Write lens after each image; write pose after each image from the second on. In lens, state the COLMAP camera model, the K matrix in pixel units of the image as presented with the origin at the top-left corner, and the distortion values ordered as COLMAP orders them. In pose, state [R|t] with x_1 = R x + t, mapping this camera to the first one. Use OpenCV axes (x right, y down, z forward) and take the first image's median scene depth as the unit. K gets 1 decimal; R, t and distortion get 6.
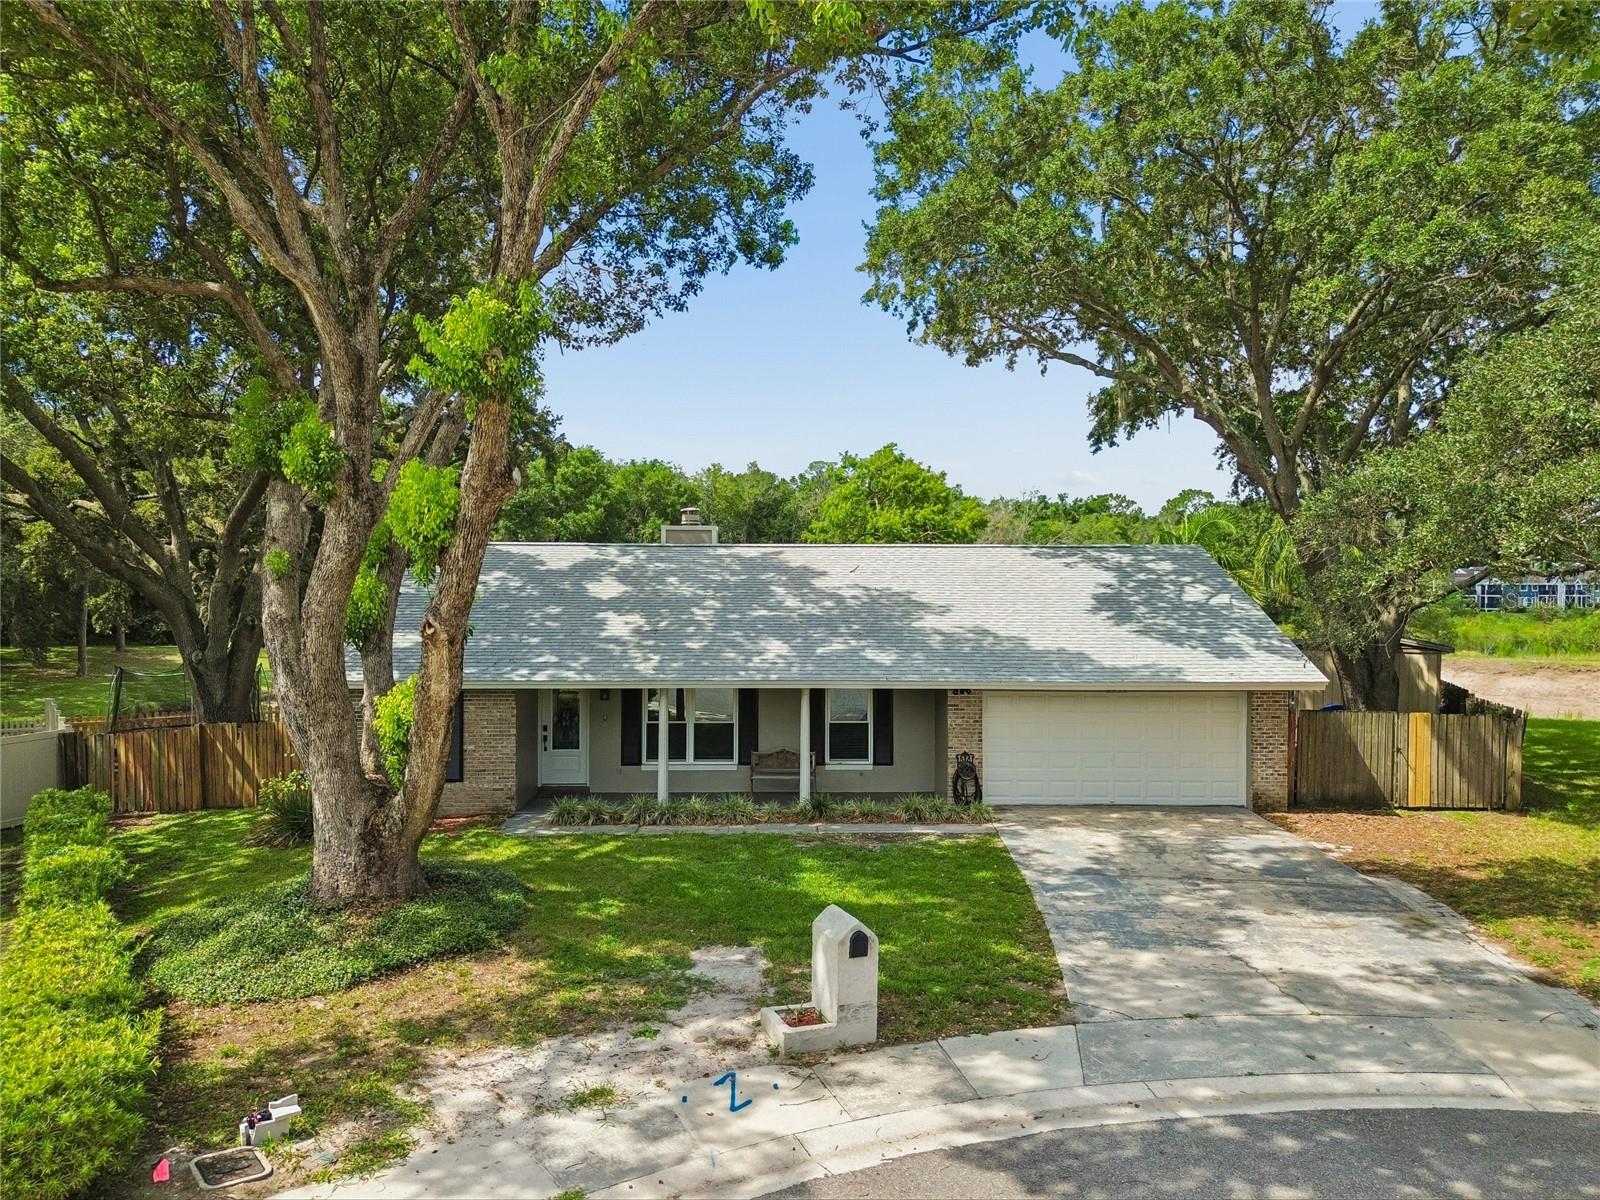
lens RADIAL K [[1131.1, 0, 800.0], [0, 1131.1, 600.0], [0, 0, 1]] dist [0.038687, -0.029563]
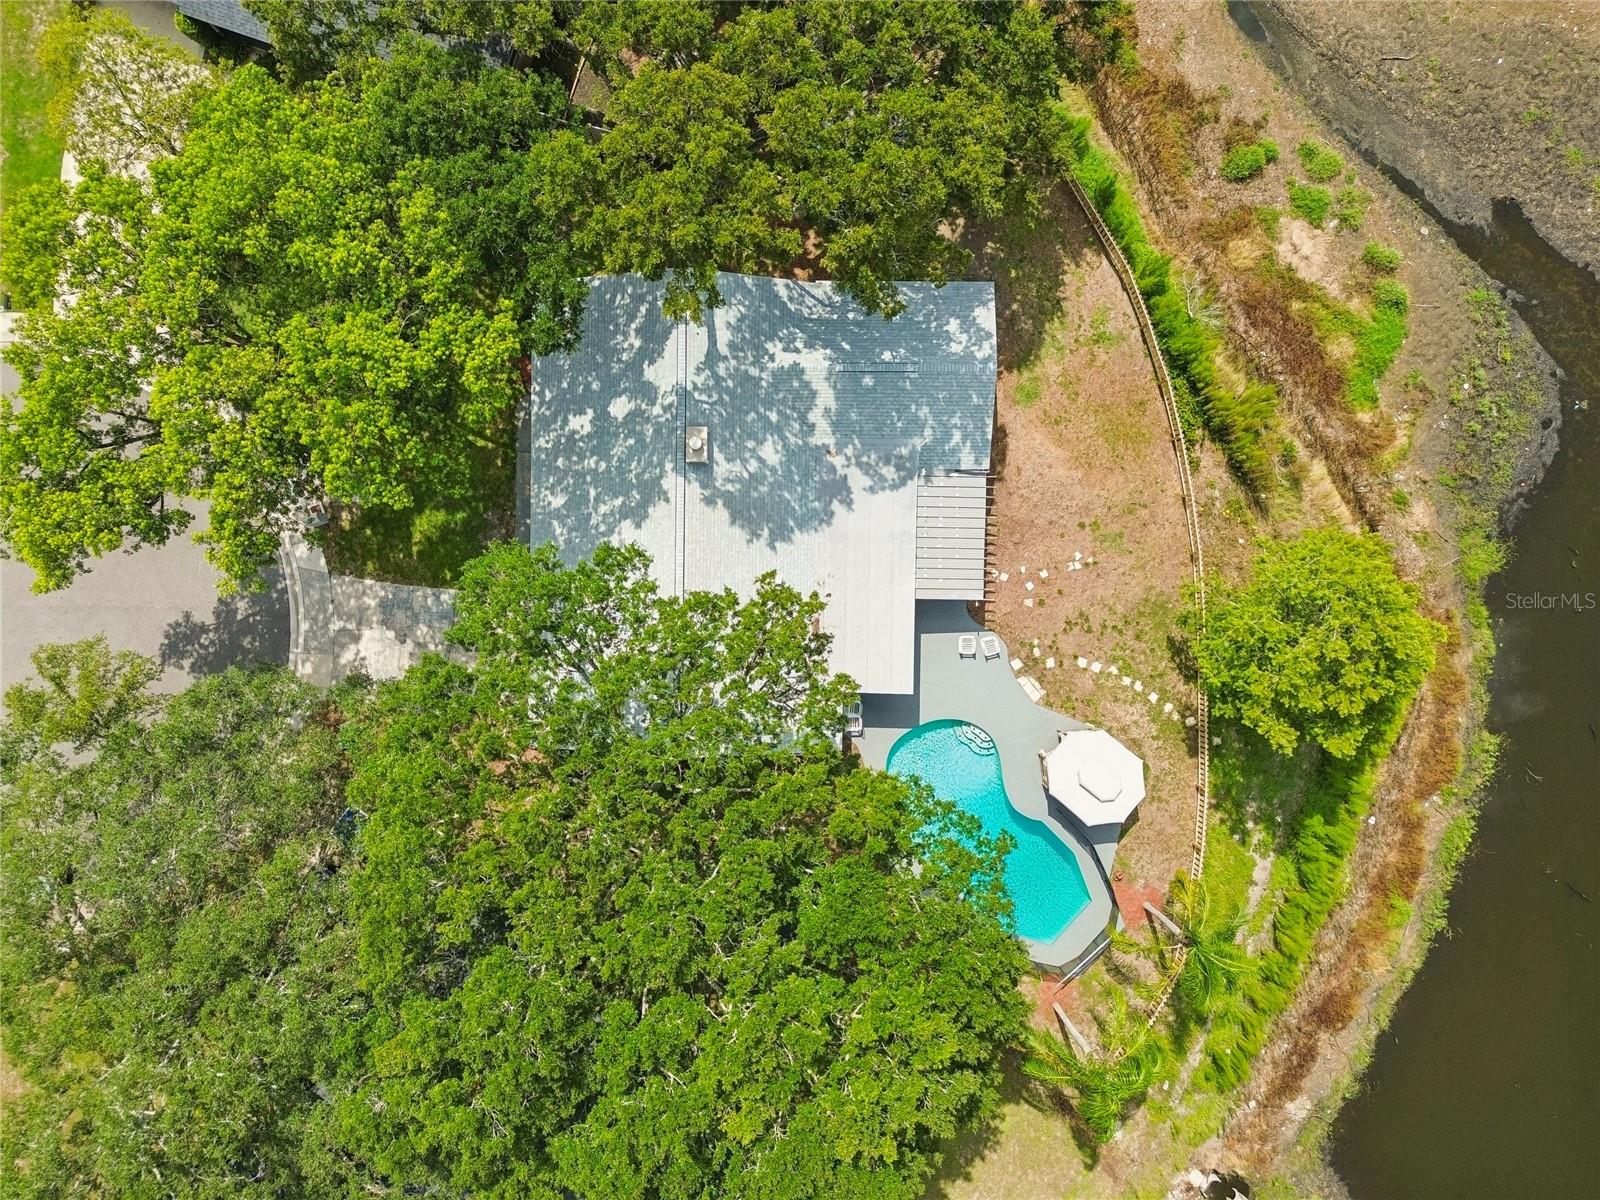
lens RADIAL K [[1131.1, 0, 800.0], [0, 1131.1, 600.0], [0, 0, 1]] dist [0.038687, -0.029563]
pose [[-0.029643, 0.999286, 0.023448, 0.144237], [0.024002, -0.022739, 0.999453, -3.034176], [0.999272, 0.030189, -0.023311, 2.225624]]
